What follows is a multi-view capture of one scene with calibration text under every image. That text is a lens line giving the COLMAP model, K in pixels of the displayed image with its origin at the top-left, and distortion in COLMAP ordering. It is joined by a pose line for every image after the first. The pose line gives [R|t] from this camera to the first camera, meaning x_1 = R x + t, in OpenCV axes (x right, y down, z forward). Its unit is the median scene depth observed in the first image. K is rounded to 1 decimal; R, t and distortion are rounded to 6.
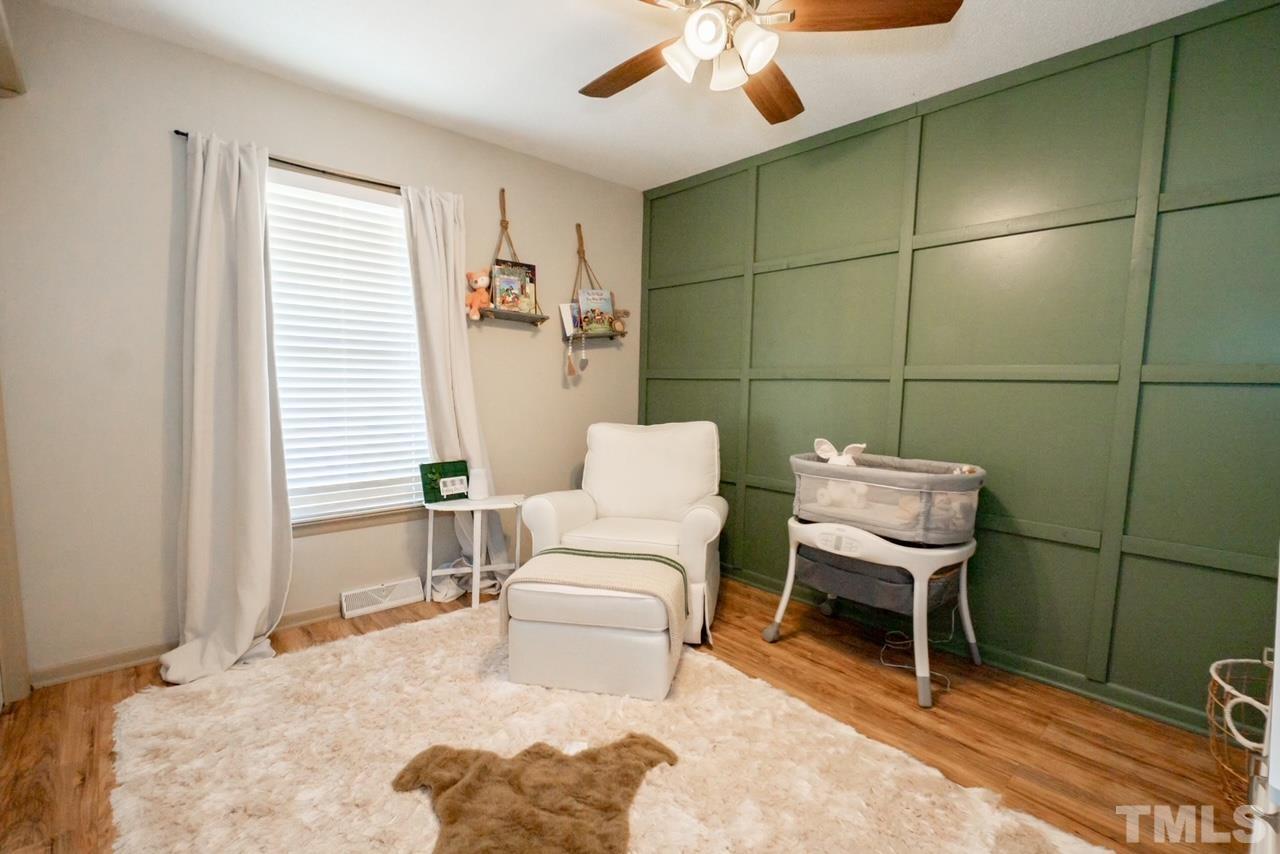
lens RADIAL K [[575.5, 0, 641.1], [0, 575.5, 444.4], [0, 0, 1]] dist [0.002378, -0.004662]
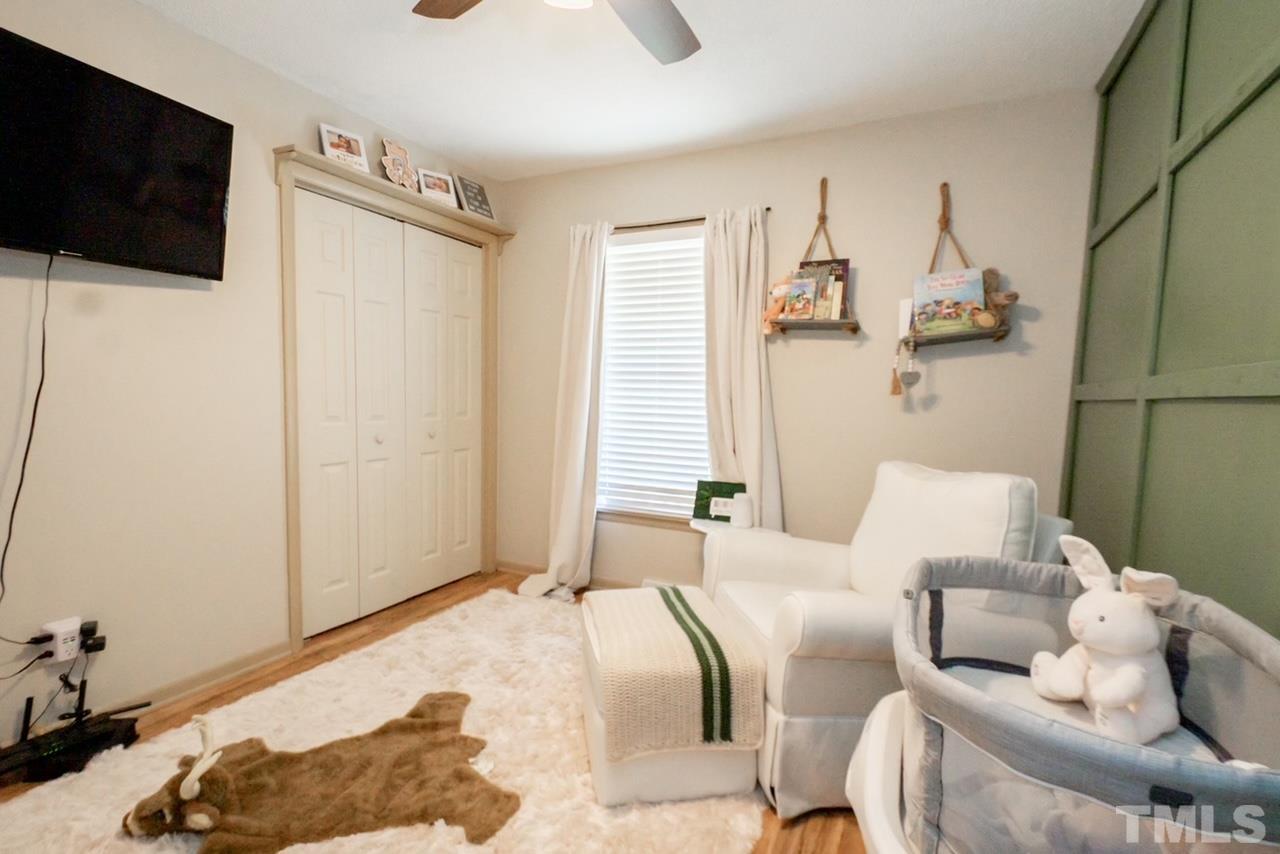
lens RADIAL K [[575.5, 0, 641.1], [0, 575.5, 444.4], [0, 0, 1]] dist [0.002378, -0.004662]
pose [[0.373451, 0.073918, -0.924700, 0.516403], [-0.119990, 0.992295, 0.030862, -0.047047], [0.919857, 0.099430, 0.379443, 0.497074]]
